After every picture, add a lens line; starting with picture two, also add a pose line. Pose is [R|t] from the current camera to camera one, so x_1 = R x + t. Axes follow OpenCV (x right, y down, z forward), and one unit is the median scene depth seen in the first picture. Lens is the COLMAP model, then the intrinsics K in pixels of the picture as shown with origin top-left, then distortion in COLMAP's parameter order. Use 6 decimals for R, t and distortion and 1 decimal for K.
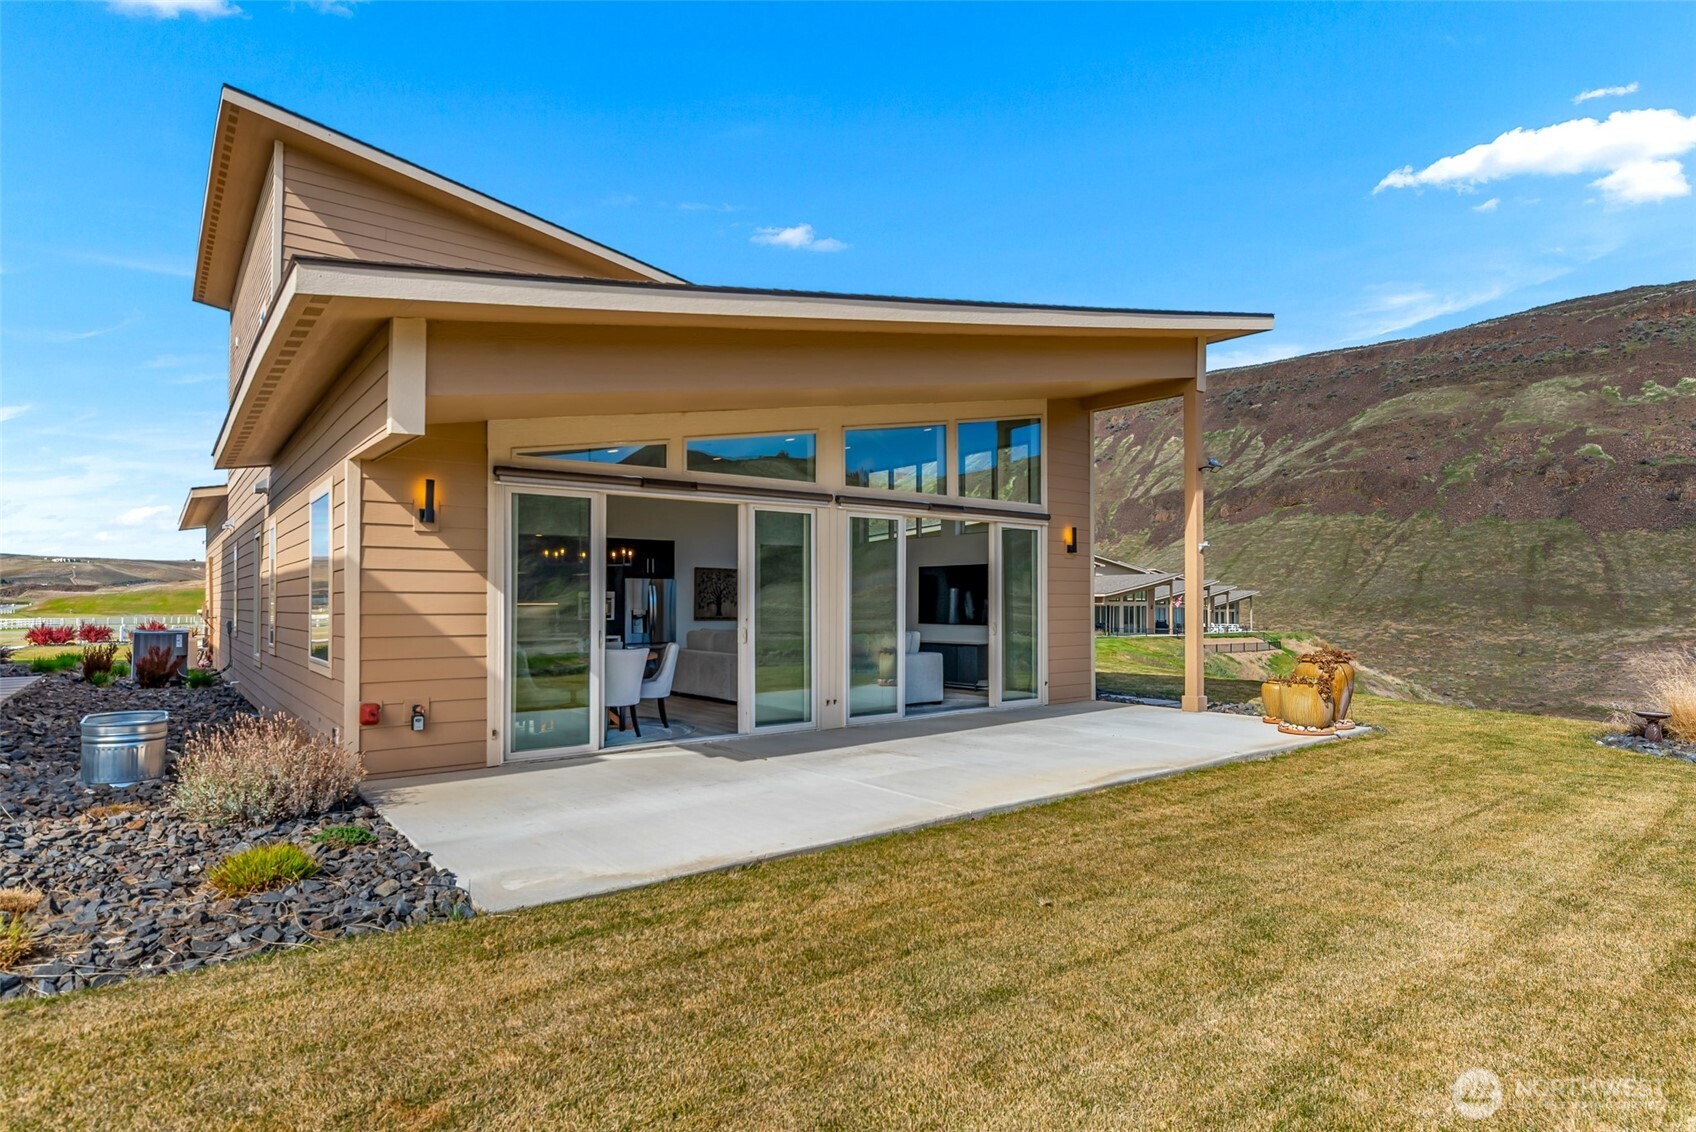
lens RADIAL K [[886.3, 0, 850.1], [0, 886.3, 596.7], [0, 0, 1]] dist [-0.001573, -0.000705]
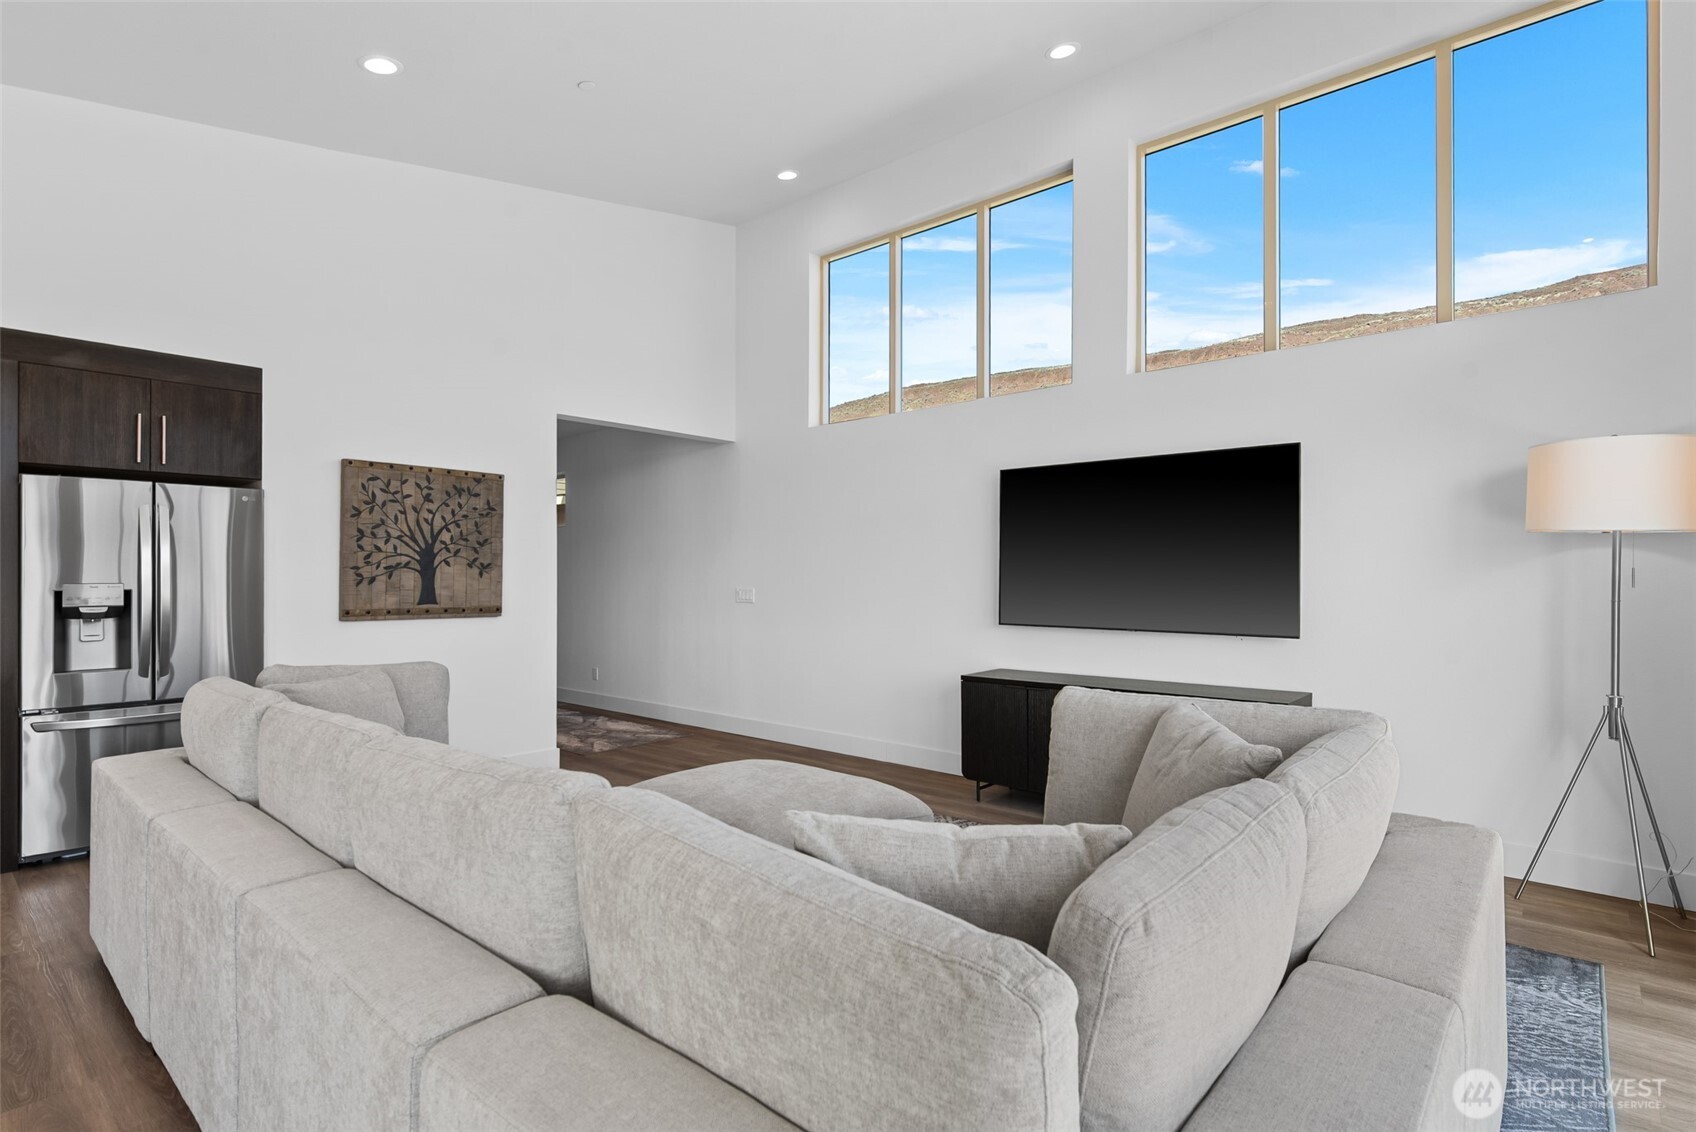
lens RADIAL K [[828.4, 0, 857.4], [0, 828.4, 573.4], [0, 0, 1]] dist [-0.000769, 0.000380]
pose [[0.981000, 0.001491, 0.194003, -0.046229], [-0.002273, 0.999990, 0.003804, 0.007796], [-0.193996, -0.004173, 0.980993, 0.651627]]
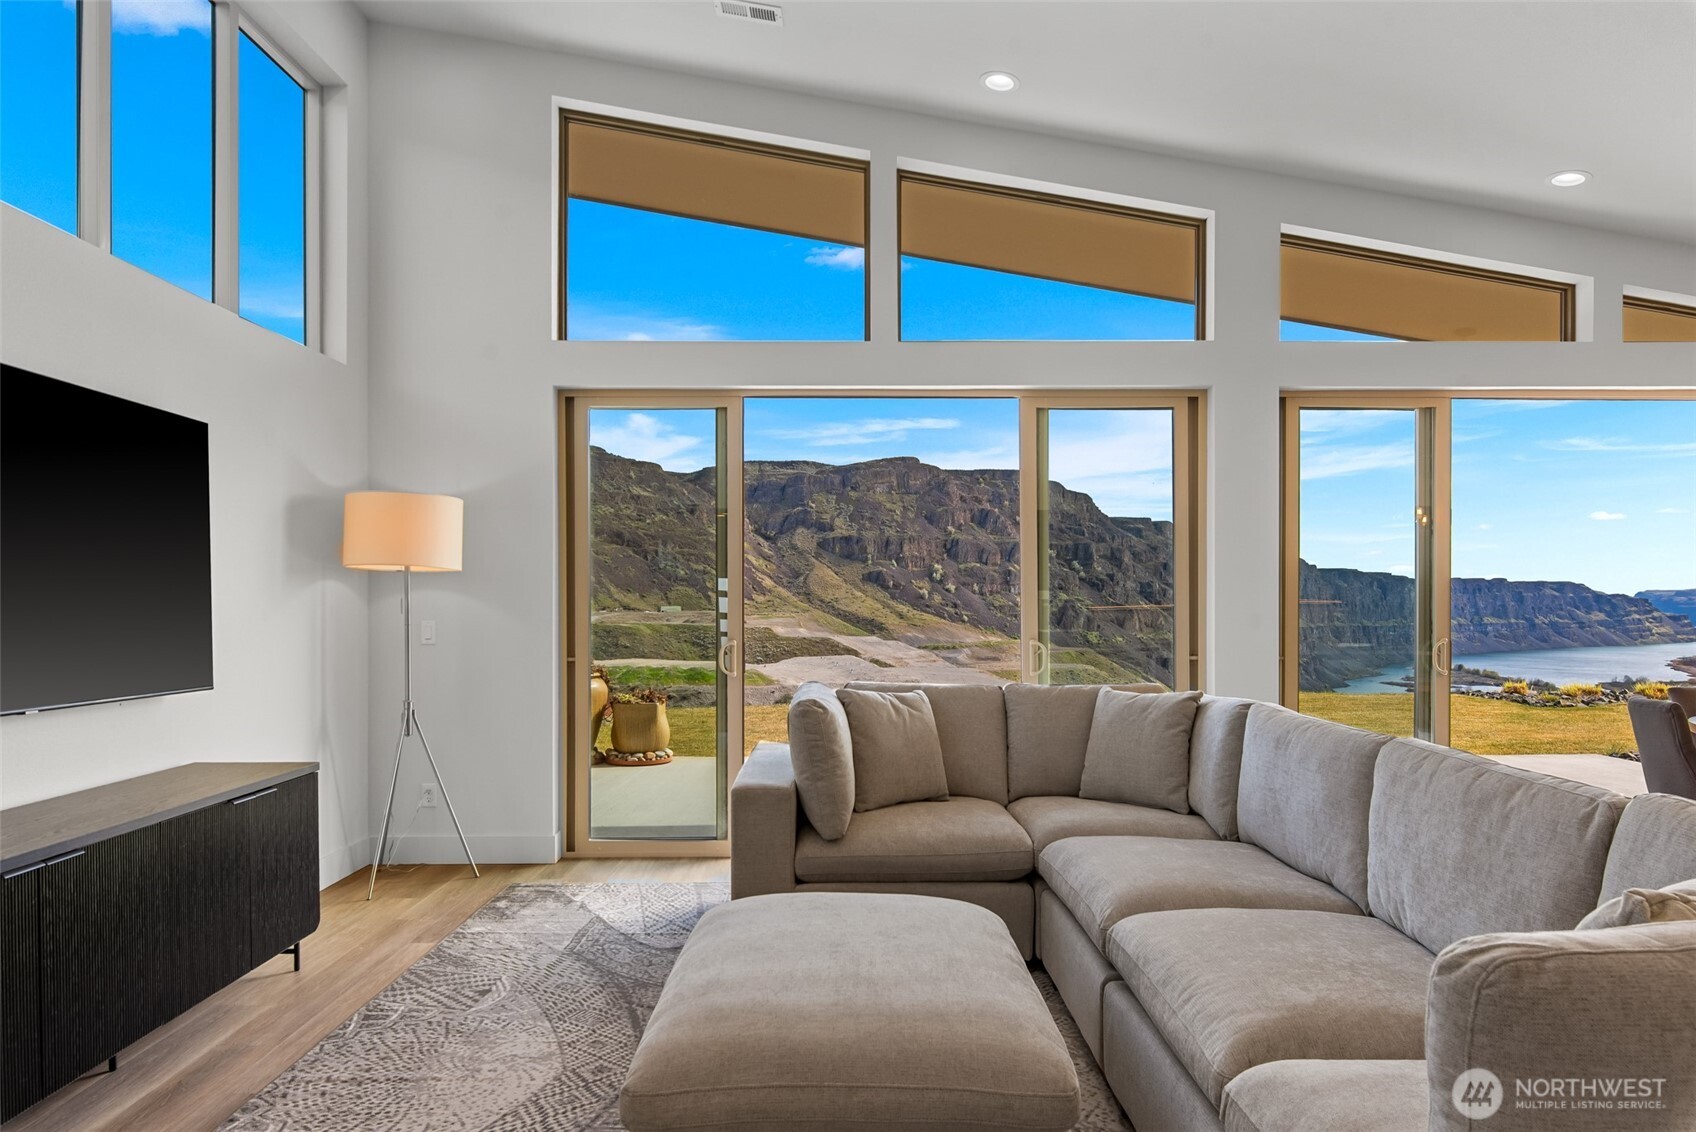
lens RADIAL K [[1037.2, 0, 855.9], [0, 1037.2, 613.3], [0, 0, 1]] dist [-0.002107, -0.001072]
pose [[-0.799380, -0.000978, 0.600825, -0.124165], [0.000691, 0.999997, 0.002547, 0.010898], [-0.600826, 0.002451, -0.799376, 0.979961]]
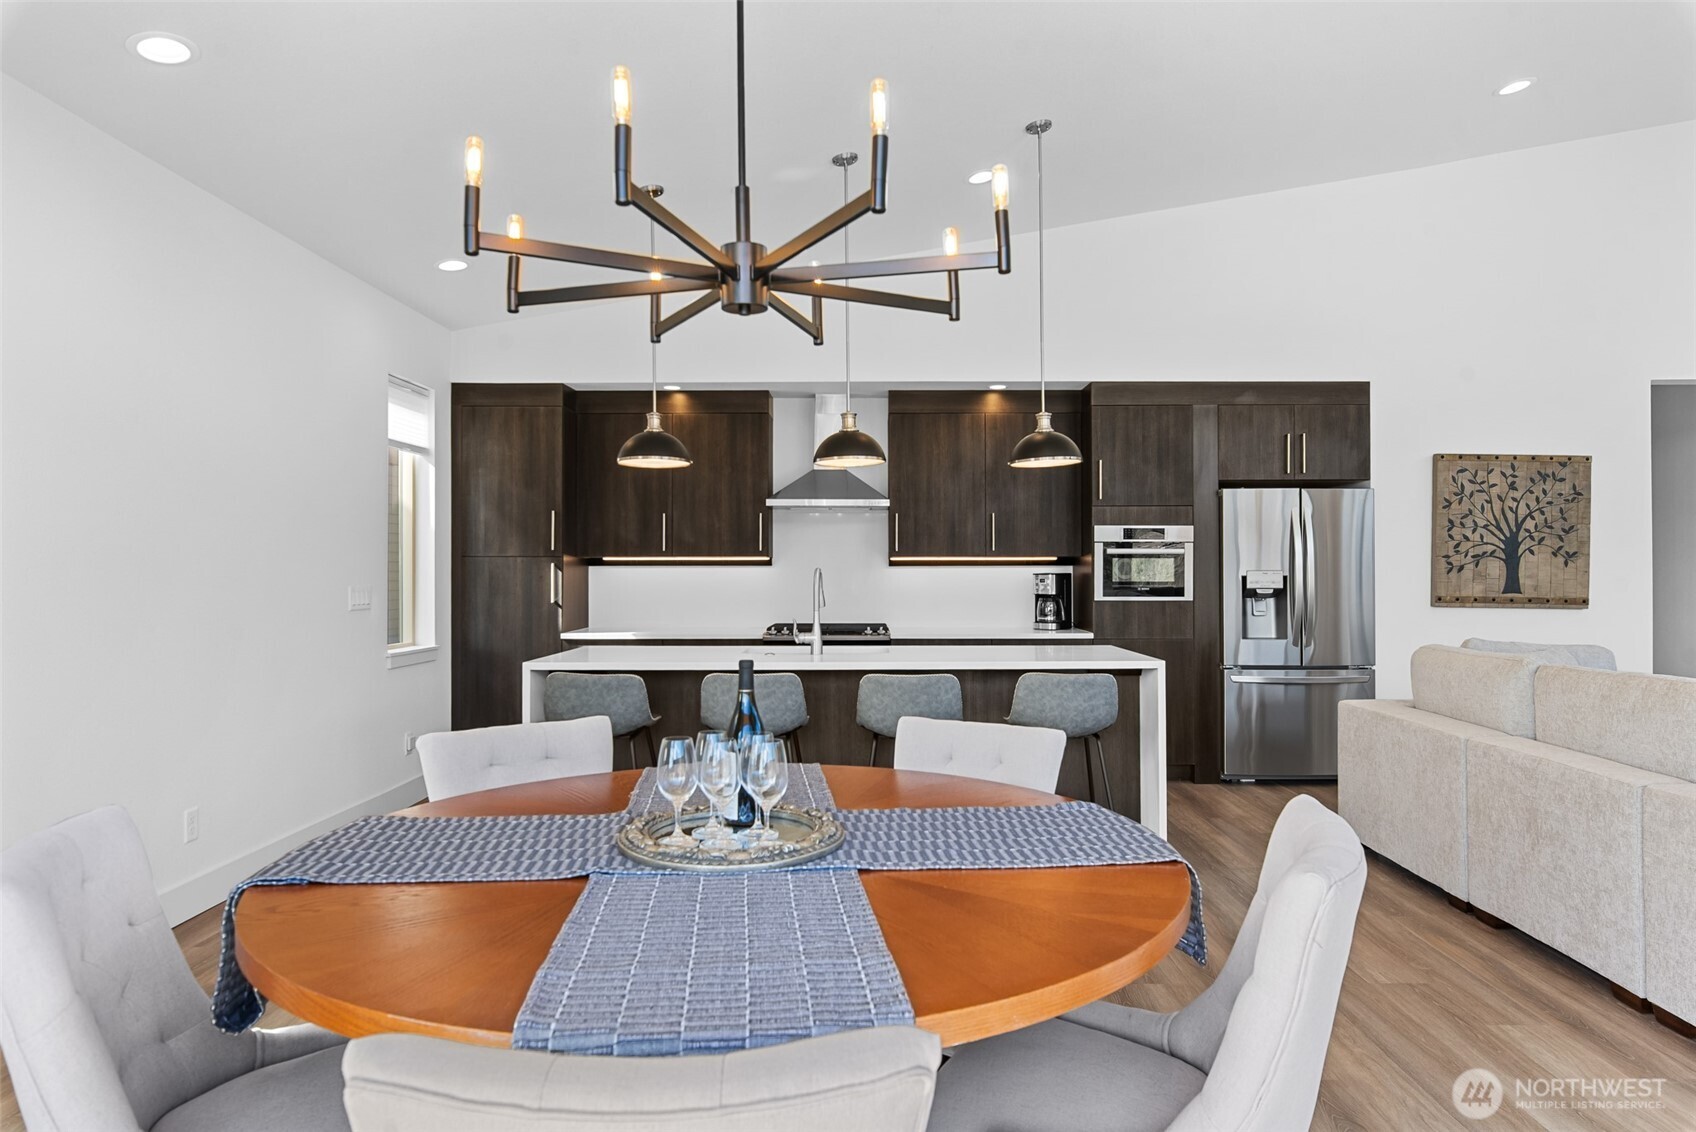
lens RADIAL K [[1028.9, 0, 858.5], [0, 1028.9, 568.6], [0, 0, 1]] dist [-0.000080, 0.000753]
pose [[0.786694, 0.001628, -0.617341, -0.101386], [0.003348, 0.999971, 0.006904, 0.008307], [0.617335, -0.007499, 0.786665, 0.531605]]
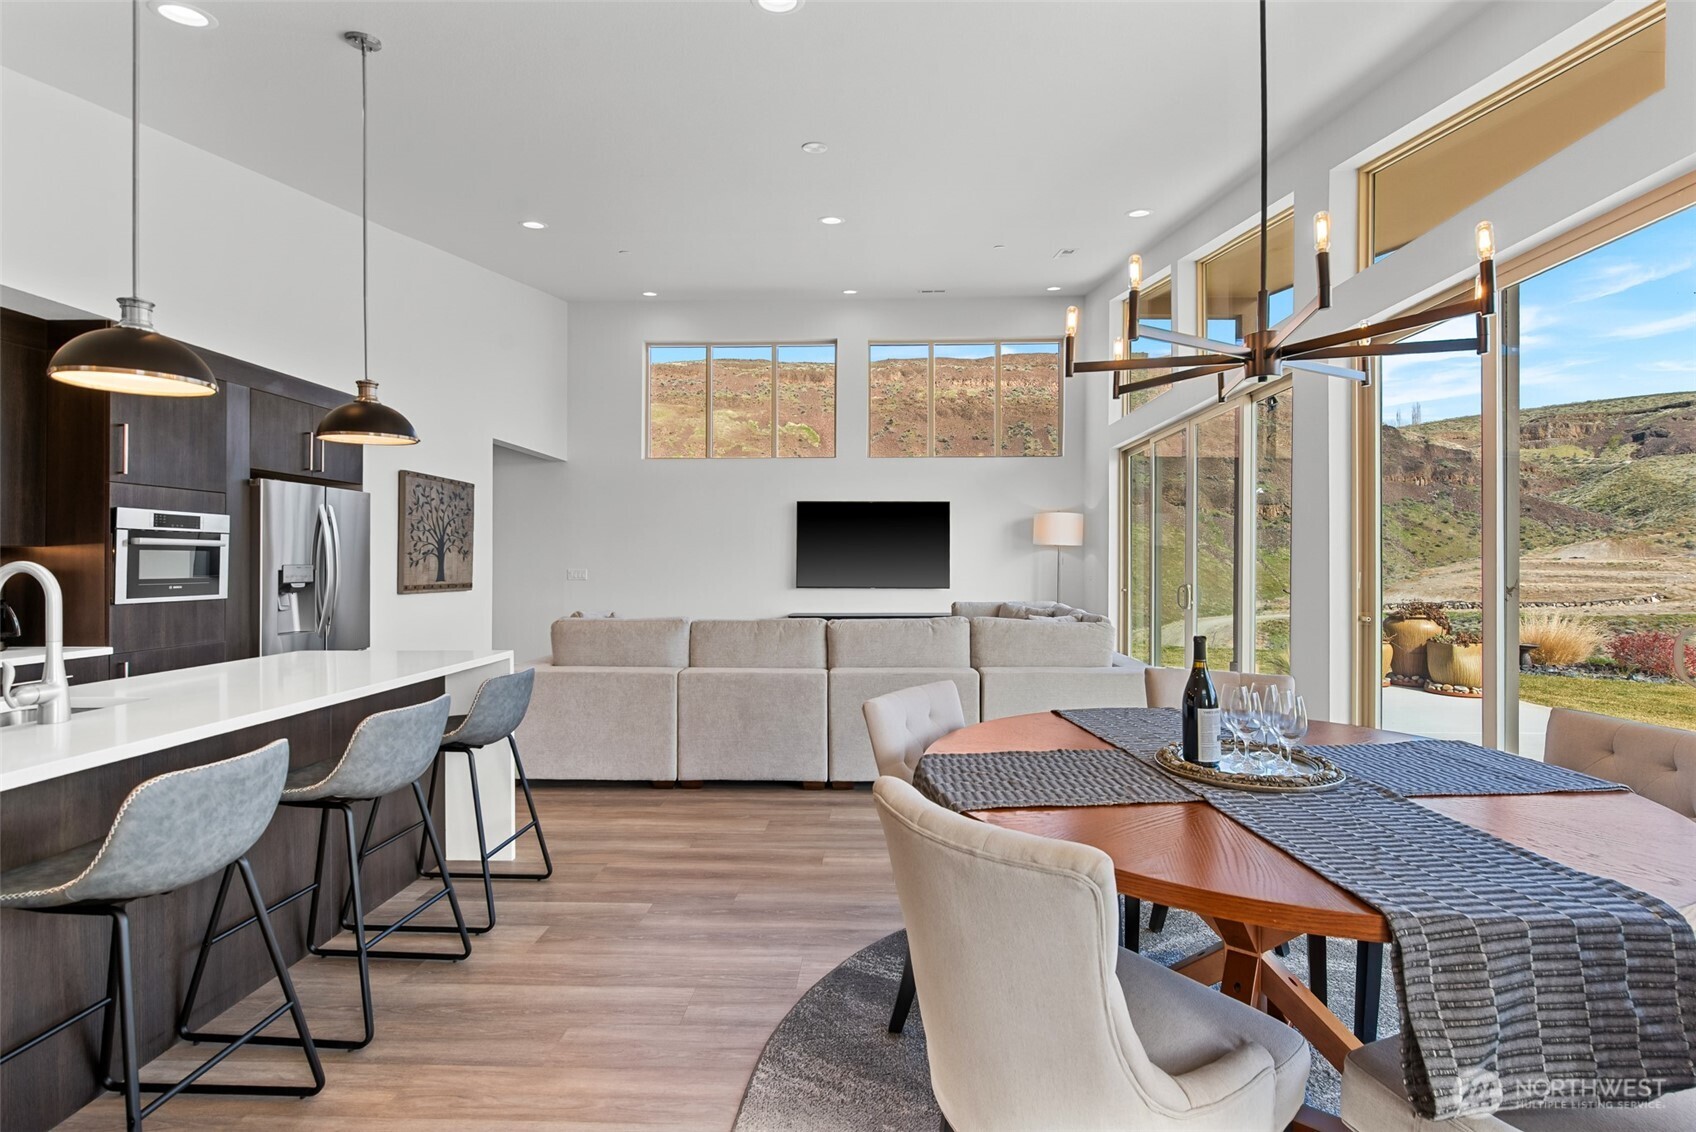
lens RADIAL K [[750.5, 0, 869.4], [0, 750.5, 557.9], [0, 0, 1]] dist [0.001070, -0.000789]
pose [[0.631027, 0.006105, 0.775737, -0.309224], [-0.006504, 0.999976, -0.002579, 0.008986], [-0.775734, -0.003418, 0.631051, 0.586399]]
